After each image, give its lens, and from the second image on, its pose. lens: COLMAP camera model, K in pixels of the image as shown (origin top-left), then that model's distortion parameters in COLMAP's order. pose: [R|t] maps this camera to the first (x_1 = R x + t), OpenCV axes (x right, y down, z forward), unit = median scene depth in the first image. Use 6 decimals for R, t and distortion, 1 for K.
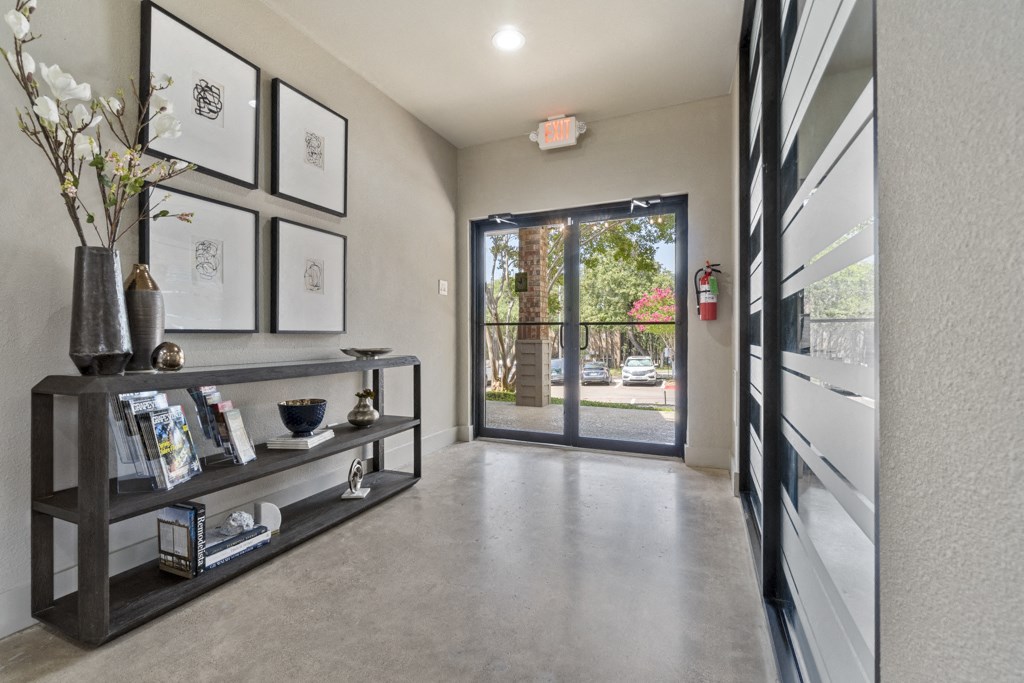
lens RADIAL K [[451.0, 0, 509.2], [0, 451.0, 339.8], [0, 0, 1]] dist [-0.003942, -0.000125]
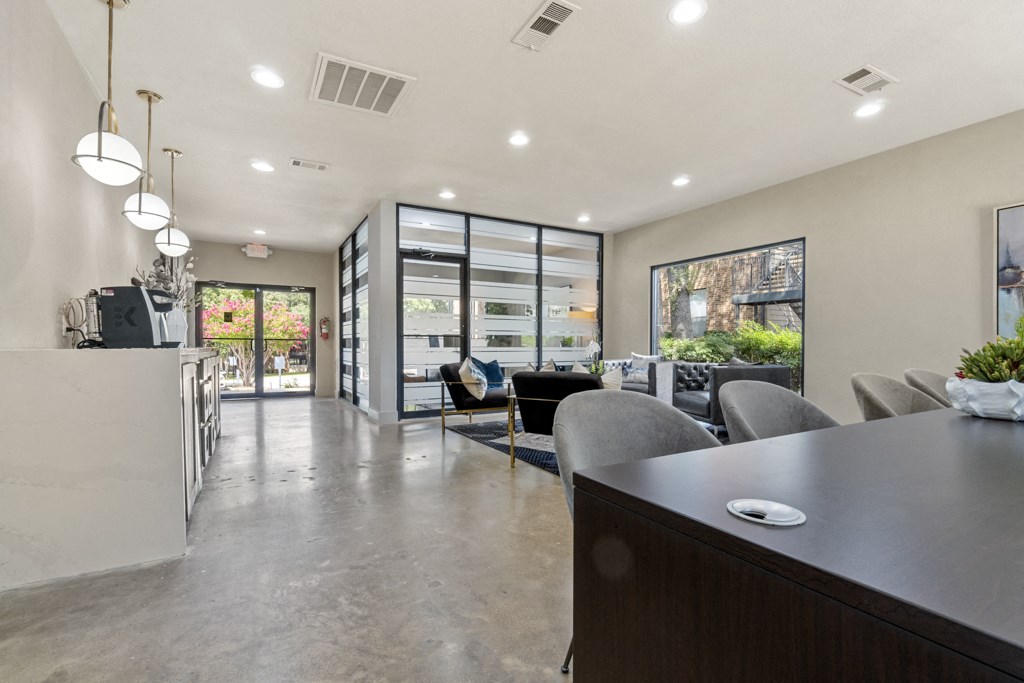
lens RADIAL K [[451.0, 0, 509.1], [0, 451.0, 347.0], [0, 0, 1]] dist [-0.003942, -0.000125]
pose [[0.604493, -0.001863, 0.796609, -0.980254], [0.001862, 0.999998, 0.000925, 0.001381], [-0.796609, 0.000924, 0.604495, -1.407759]]
